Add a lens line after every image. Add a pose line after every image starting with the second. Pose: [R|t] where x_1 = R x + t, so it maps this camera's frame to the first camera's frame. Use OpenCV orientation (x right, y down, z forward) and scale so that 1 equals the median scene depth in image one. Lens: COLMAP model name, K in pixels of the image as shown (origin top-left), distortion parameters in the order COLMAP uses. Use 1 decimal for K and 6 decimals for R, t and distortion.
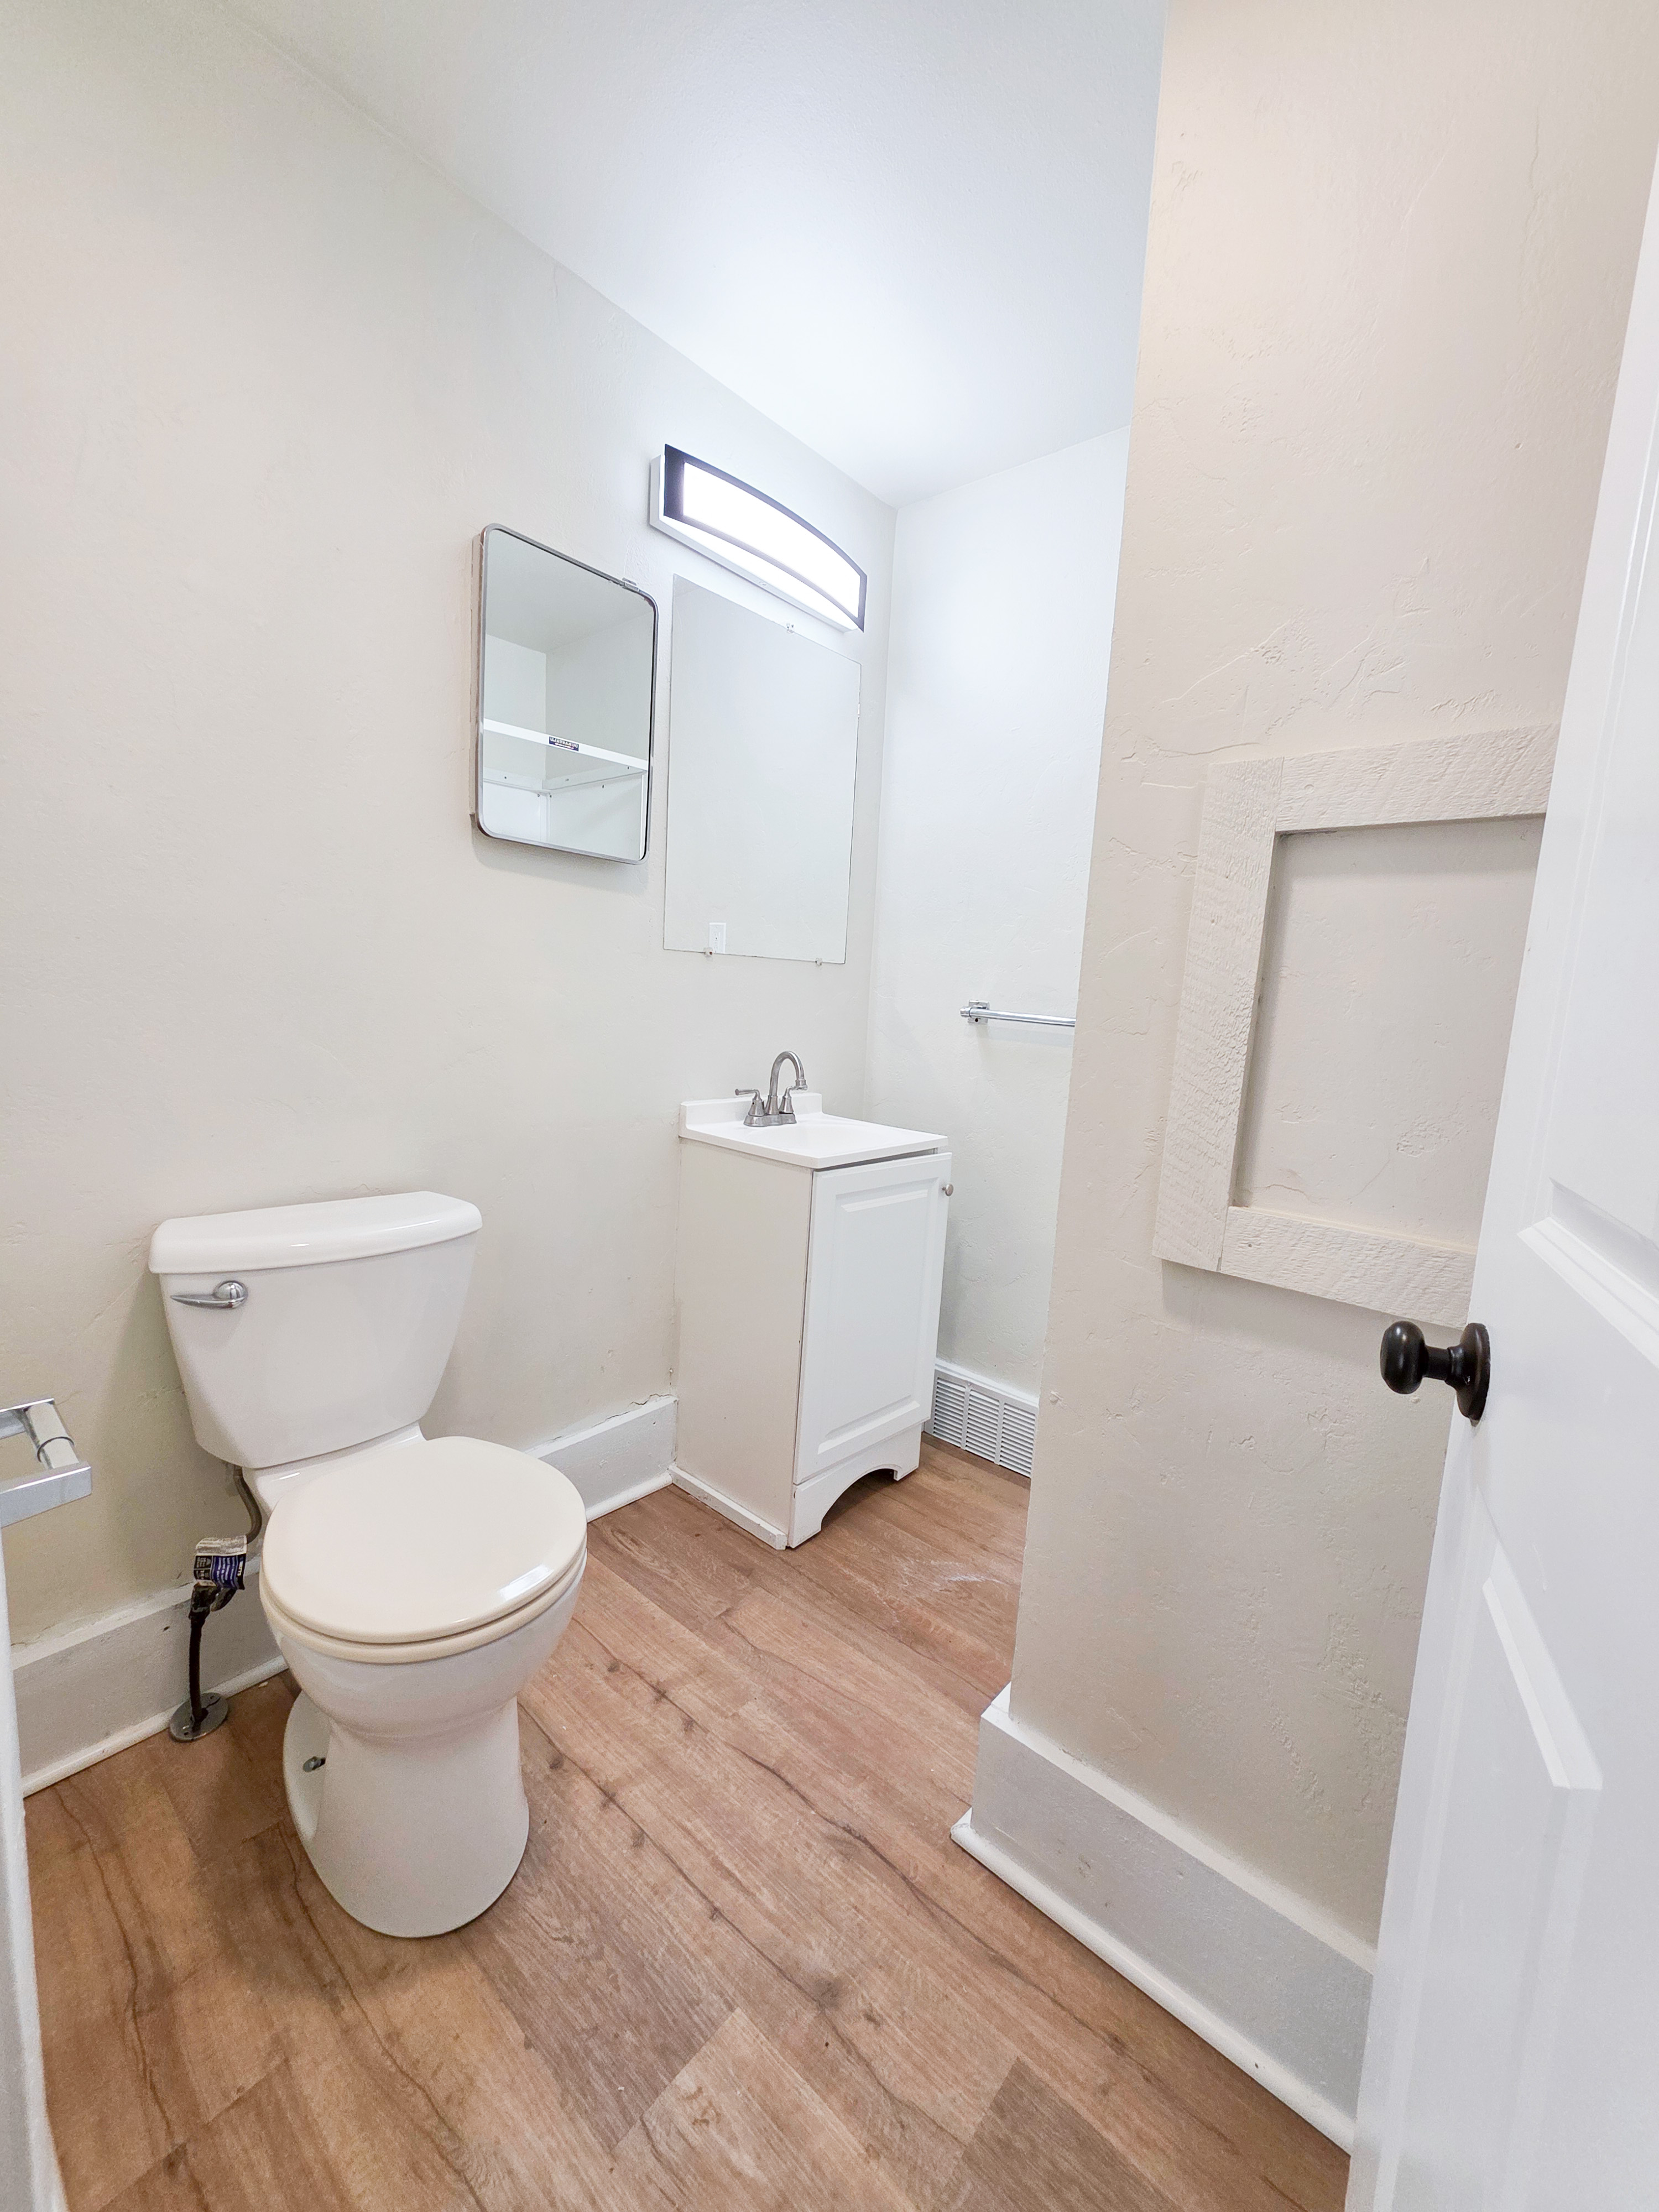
lens RADIAL K [[874.8, 0, 826.8], [0, 874.8, 1099.3], [0, 0, 1]] dist [0.000463, 0.000205]
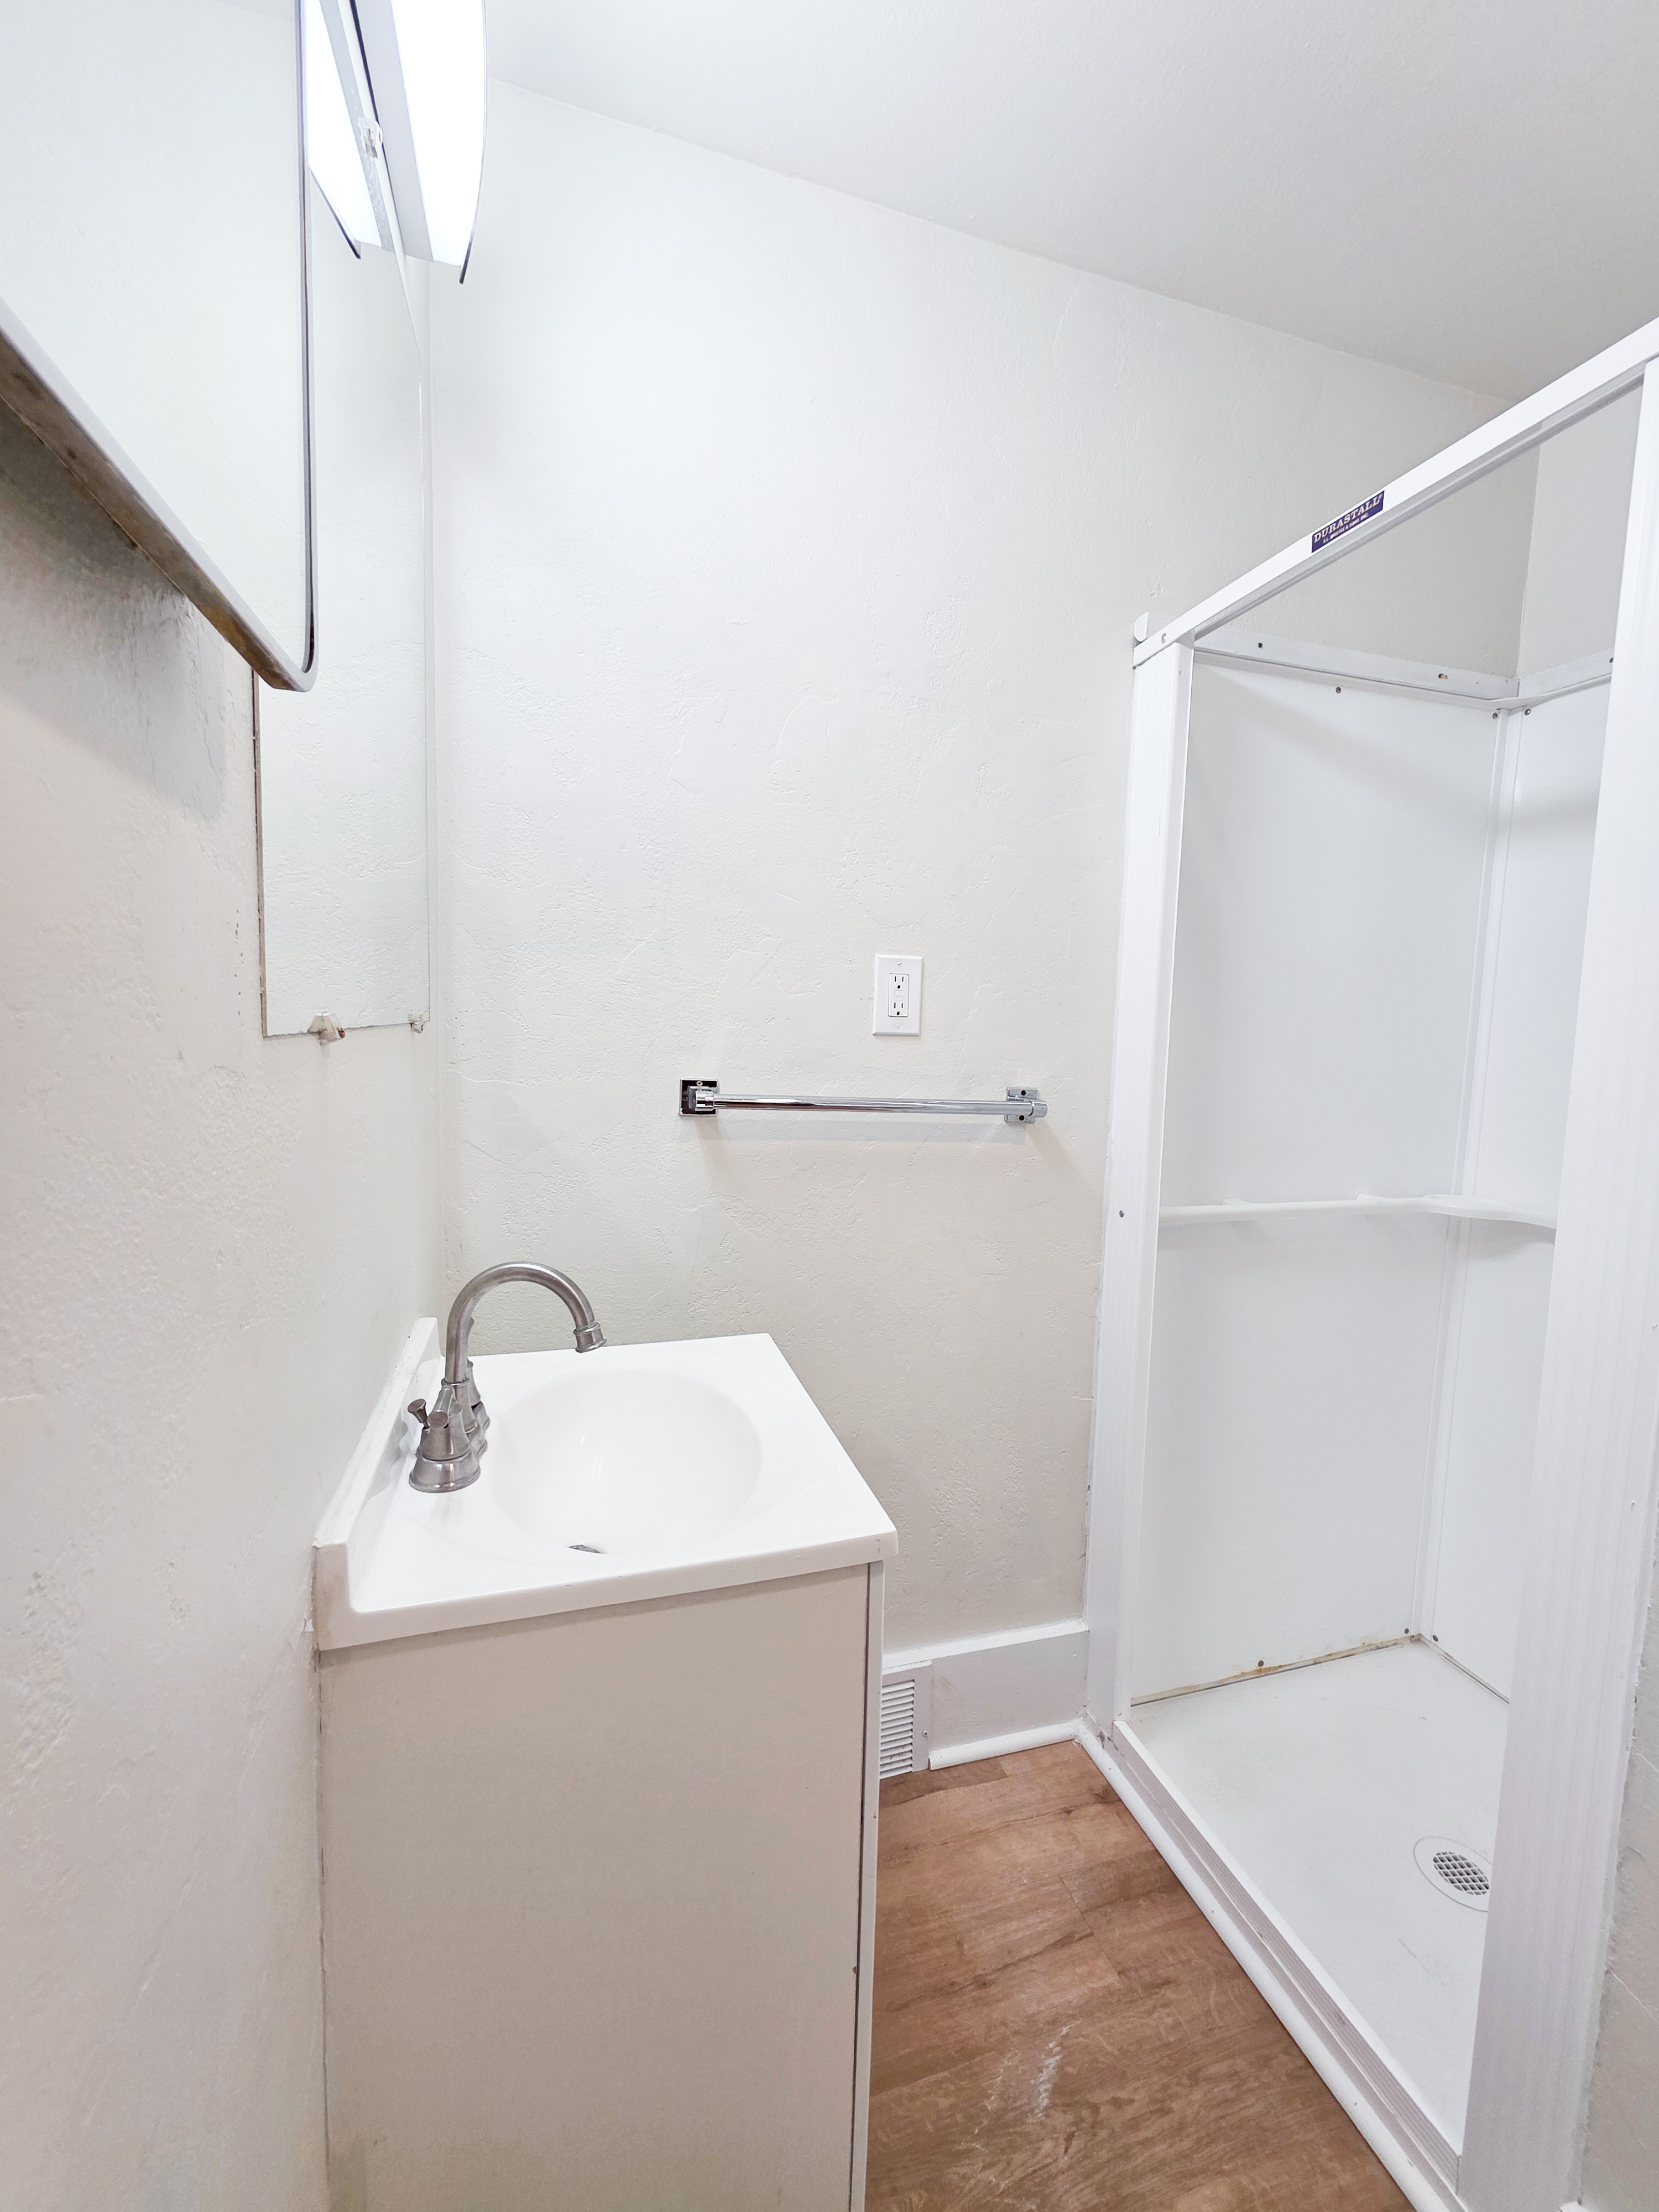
lens RADIAL K [[874.8, 0, 826.8], [0, 874.8, 1099.3], [0, 0, 1]] dist [0.000463, 0.000205]
pose [[0.533493, -0.116325, 0.837767, -0.302590], [0.110617, 0.991586, 0.067241, -0.142170], [-0.838540, 0.056799, 0.541872, 0.694574]]
